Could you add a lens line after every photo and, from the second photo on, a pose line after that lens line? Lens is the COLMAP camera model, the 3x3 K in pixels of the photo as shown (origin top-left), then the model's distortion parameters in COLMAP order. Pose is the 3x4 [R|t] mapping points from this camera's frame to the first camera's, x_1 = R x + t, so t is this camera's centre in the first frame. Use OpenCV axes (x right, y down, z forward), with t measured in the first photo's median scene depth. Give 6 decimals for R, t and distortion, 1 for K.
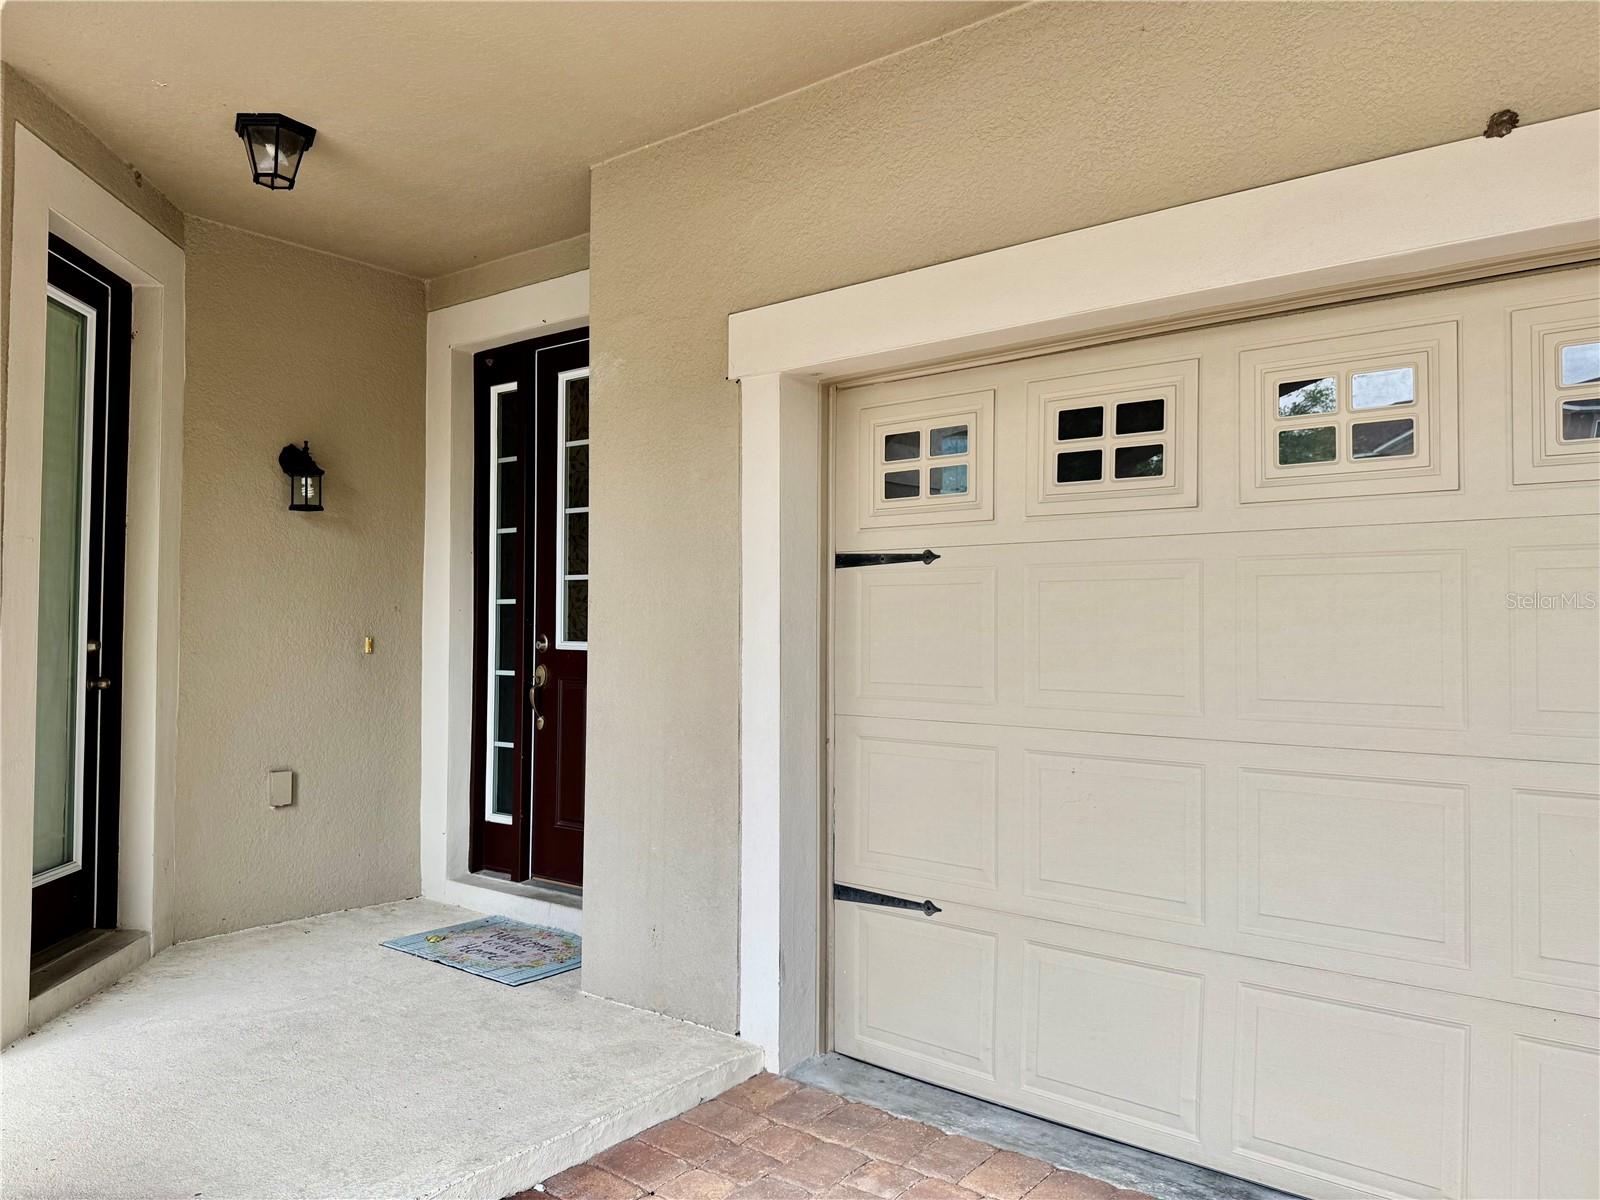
lens RADIAL K [[1115.6, 0, 800.8], [0, 1115.6, 601.7], [0, 0, 1]] dist [0.063357, -0.085984]
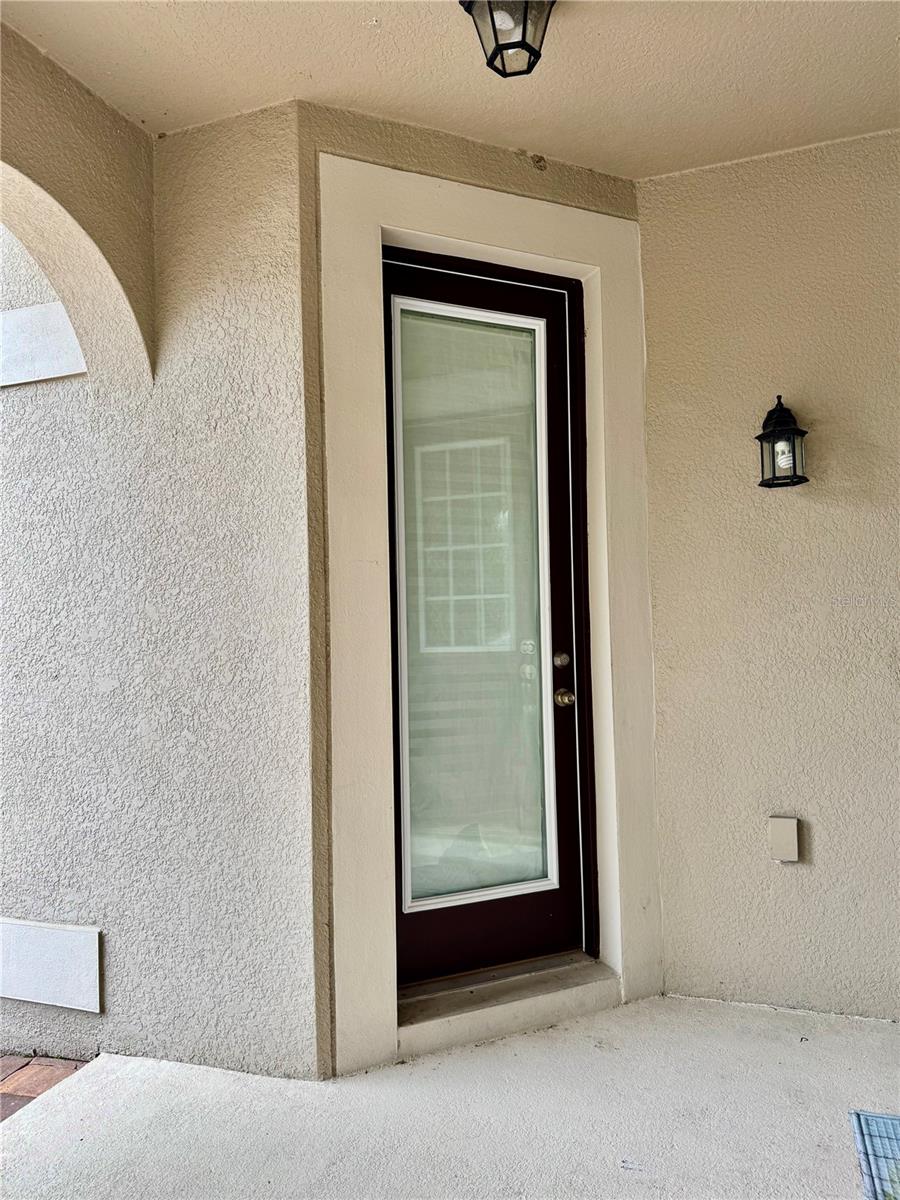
lens RADIAL K [[836.7, 0, 443.1], [0, 836.7, 614.8], [0, 0, 1]] dist [0.063357, -0.085984]
pose [[0.342837, -0.038734, -0.938596, 0.024122], [0.046971, 0.998607, -0.024054, 0.012405], [0.938220, -0.035840, 0.344178, 0.636456]]
